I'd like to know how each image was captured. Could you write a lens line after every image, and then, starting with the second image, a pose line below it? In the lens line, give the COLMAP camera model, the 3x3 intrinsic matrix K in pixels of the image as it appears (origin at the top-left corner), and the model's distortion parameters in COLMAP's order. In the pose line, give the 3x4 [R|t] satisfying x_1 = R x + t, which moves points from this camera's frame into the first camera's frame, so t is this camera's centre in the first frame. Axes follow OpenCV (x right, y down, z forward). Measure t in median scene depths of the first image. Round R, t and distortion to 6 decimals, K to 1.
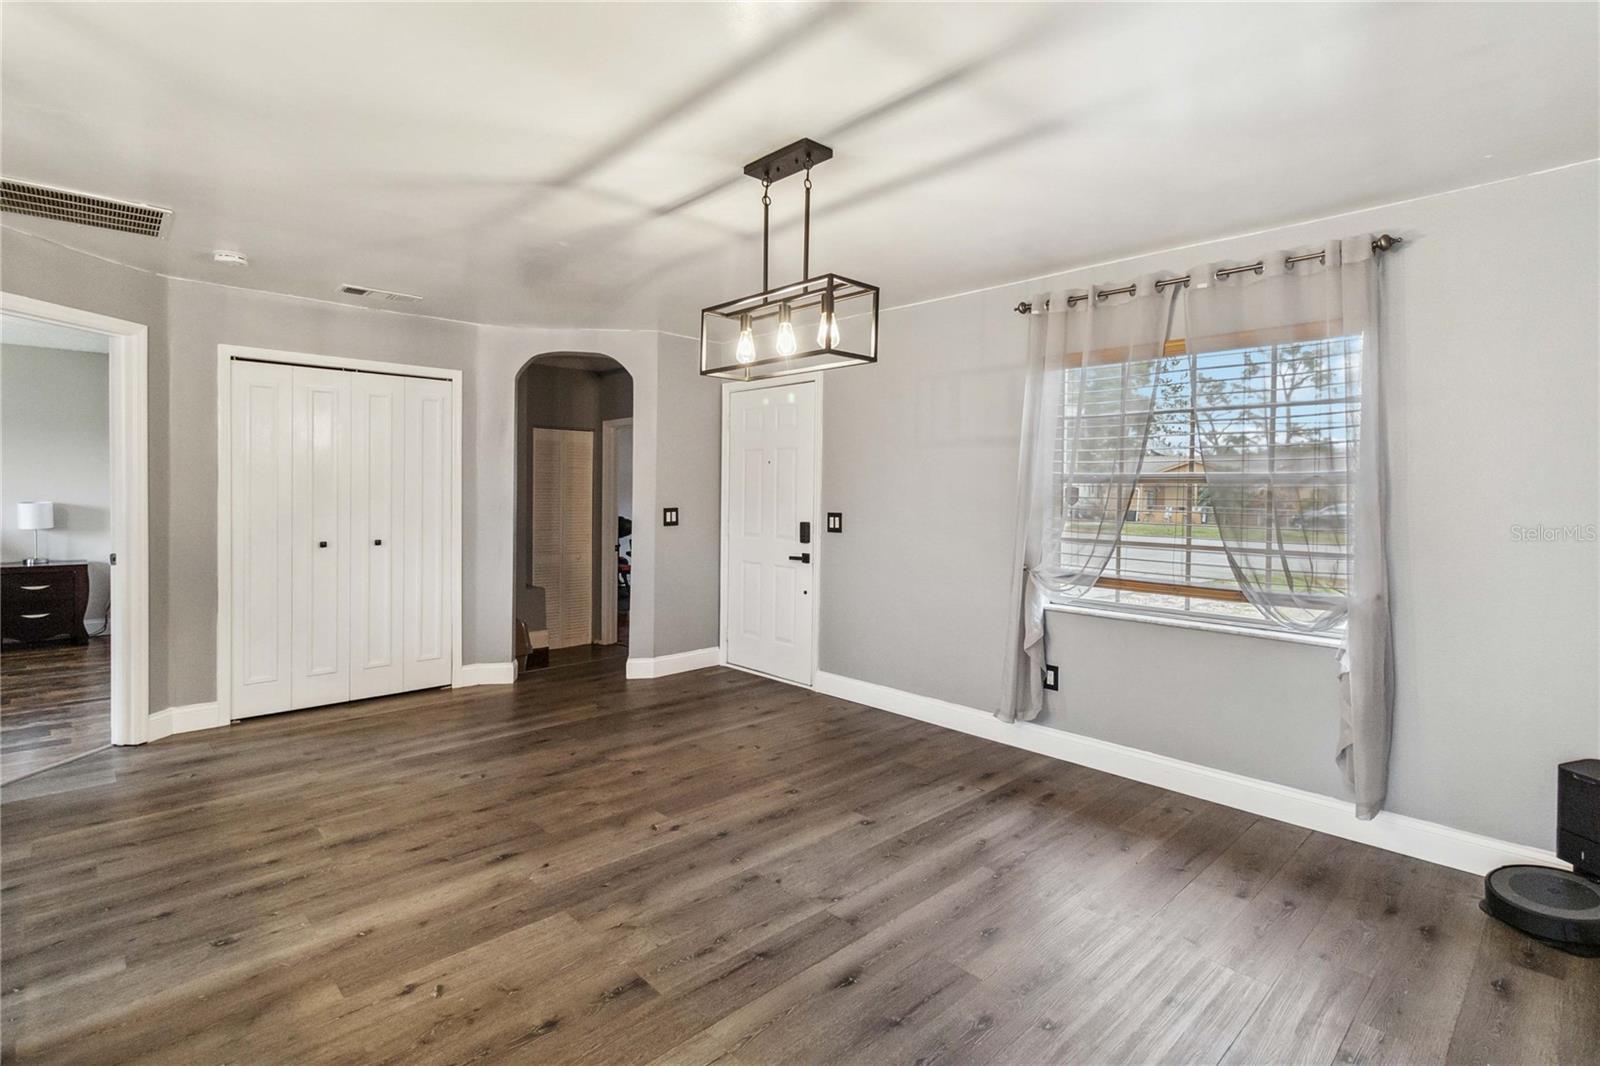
lens RADIAL K [[775.2, 0, 802.7], [0, 775.2, 501.1], [0, 0, 1]] dist [0.001751, 0.000014]
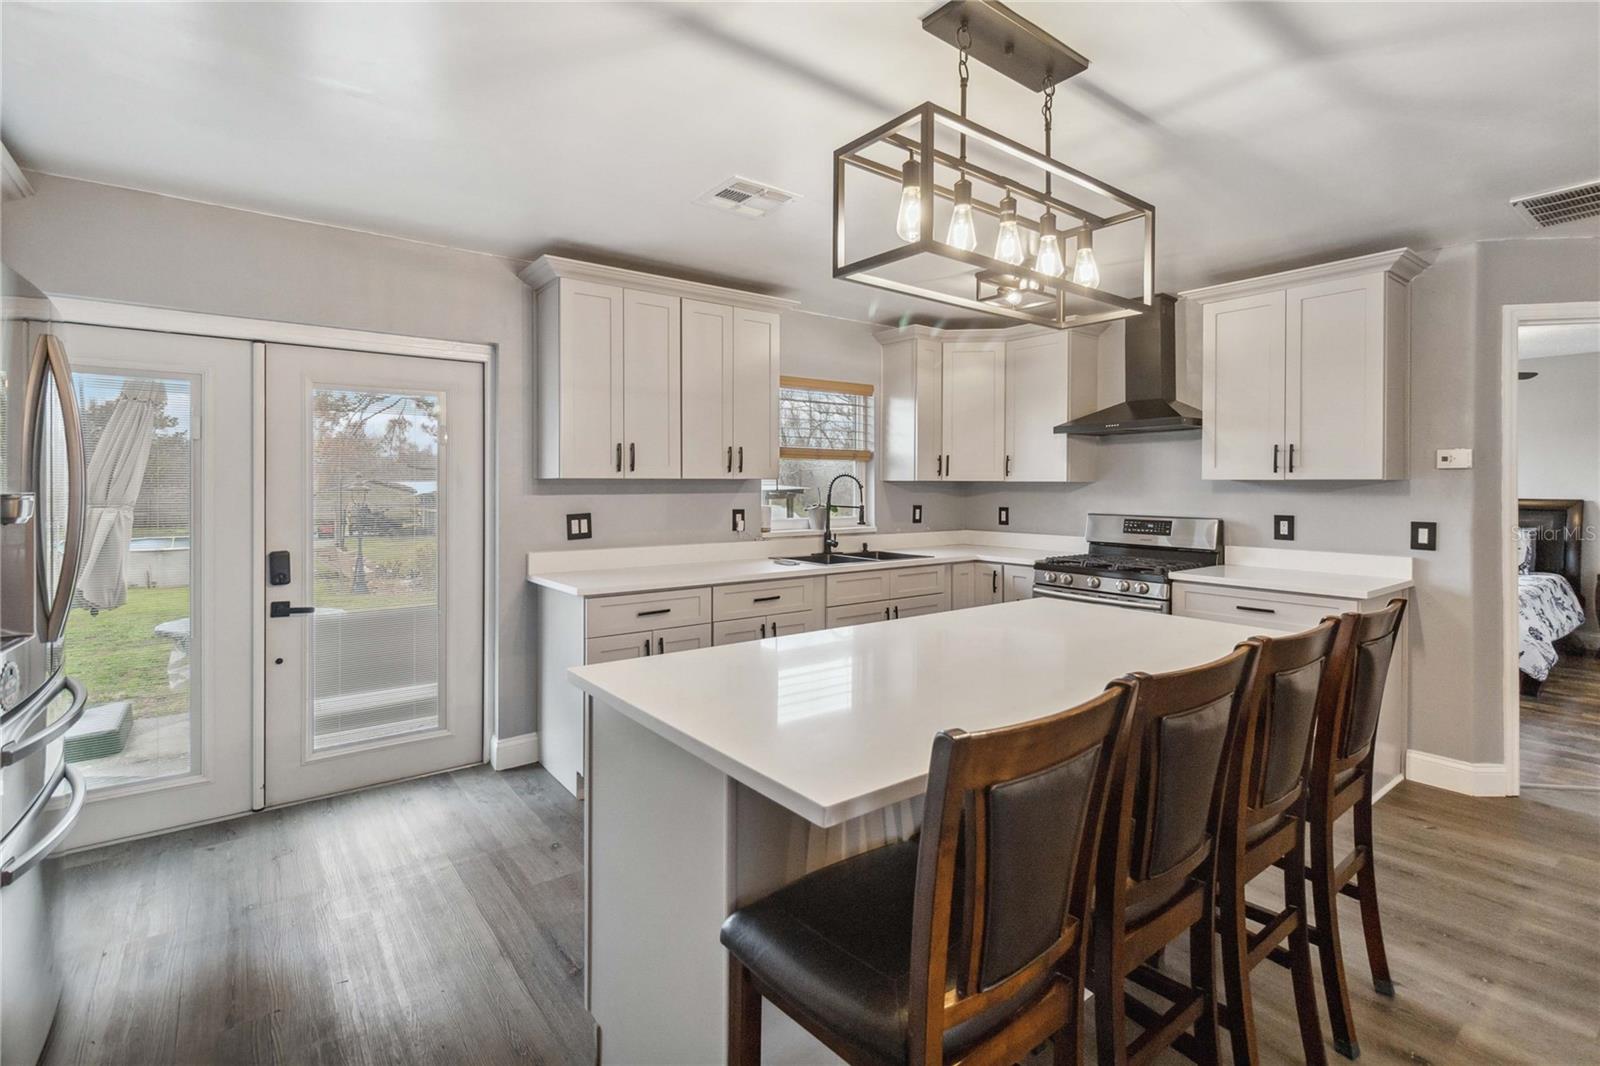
lens RADIAL K [[741.4, 0, 797.0], [0, 741.4, 490.8], [0, 0, 1]] dist [0.000121, 0.000810]
pose [[-0.109113, -0.004441, -0.994019, 0.048040], [-0.019166, 0.999814, -0.002363, -0.001799], [0.993845, 0.018793, -0.109177, 0.117500]]
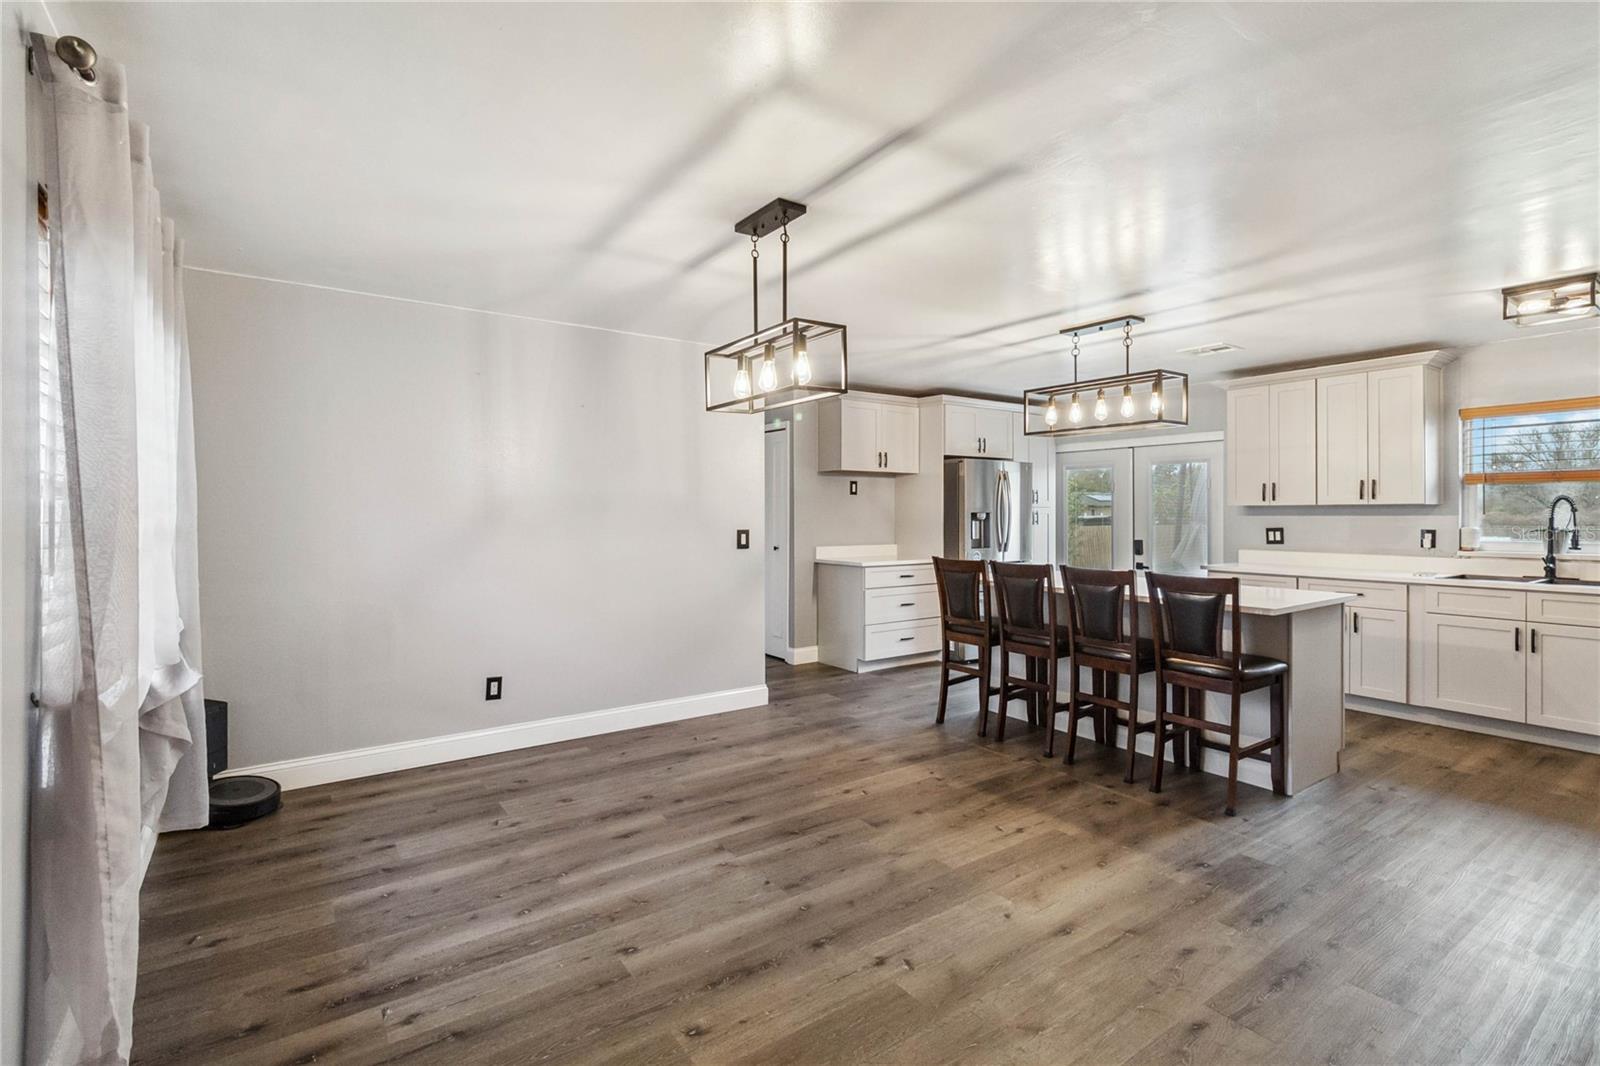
lens RADIAL K [[740.7, 0, 797.1], [0, 740.7, 512.2], [0, 0, 1]] dist [0.000835, 0.000464]
pose [[-0.989025, -0.010110, 0.147404, -0.177742], [-0.007378, 0.999791, 0.019065, -0.026922], [-0.147566, 0.017768, -0.988893, 1.640351]]
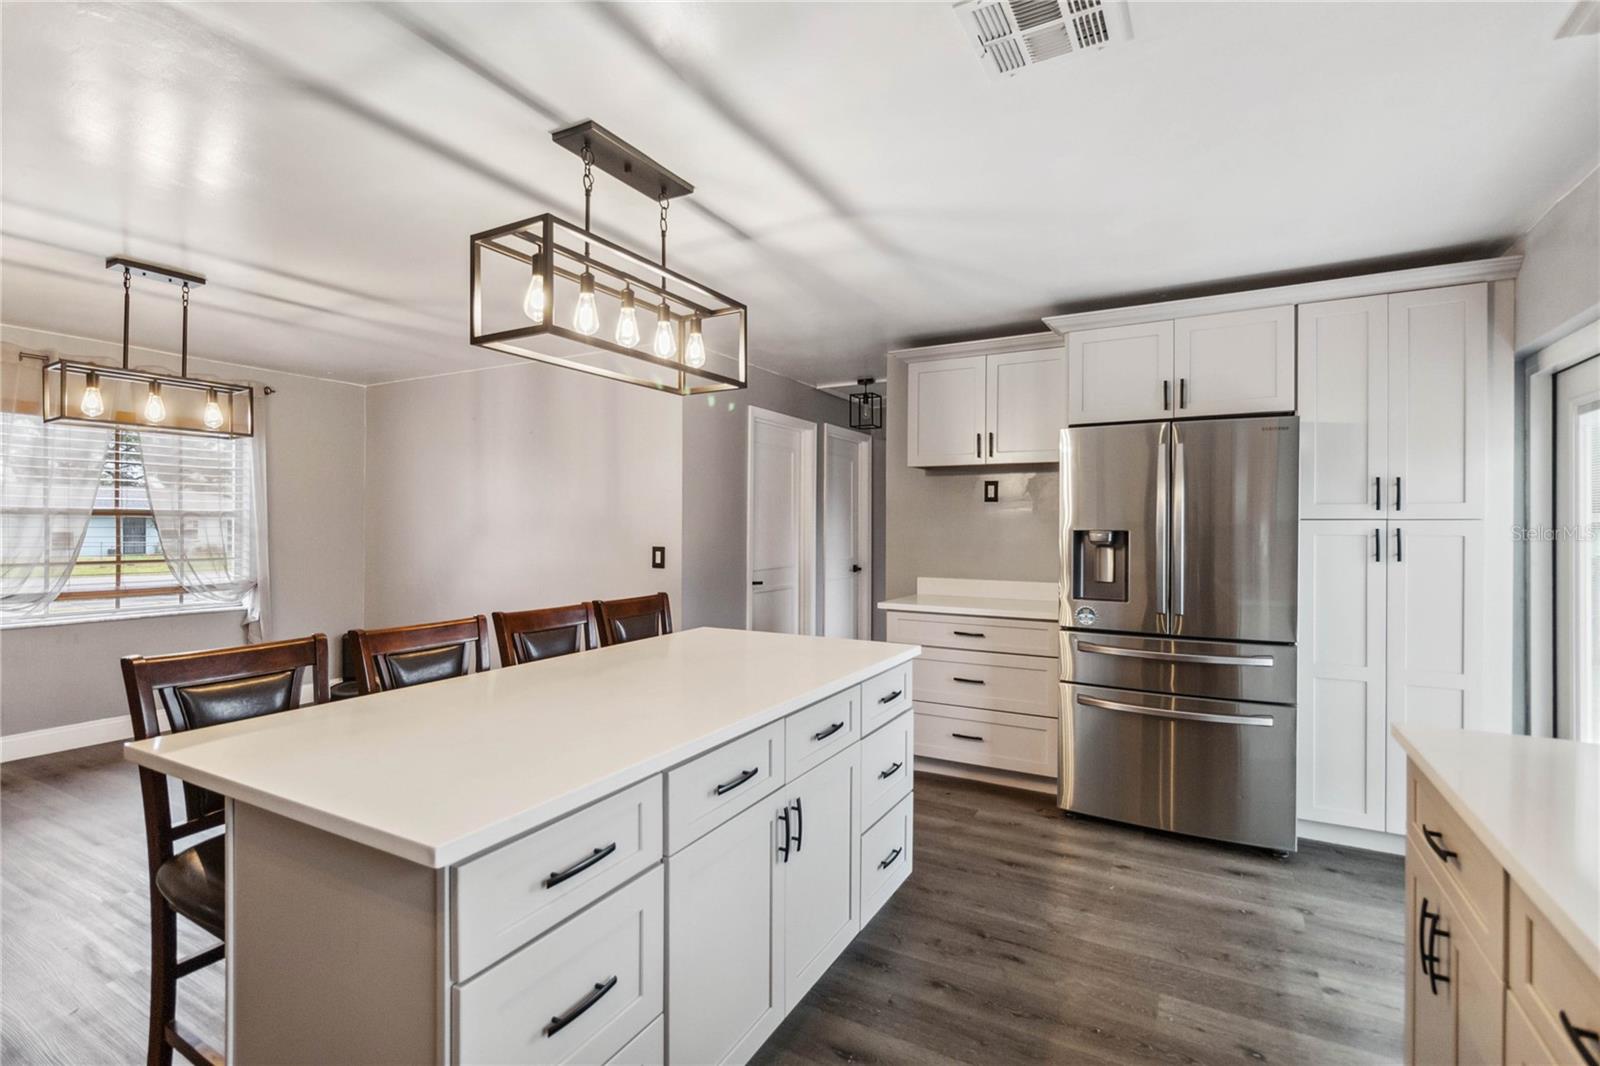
lens RADIAL K [[742.3, 0, 798.8], [0, 742.3, 528.2], [0, 0, 1]] dist [-0.000234, 0.000004]
pose [[-0.298012, -0.015134, 0.954442, -1.238091], [0.008199, 0.999797, 0.018413, -0.016820], [-0.954527, 0.013313, -0.297827, 0.269275]]
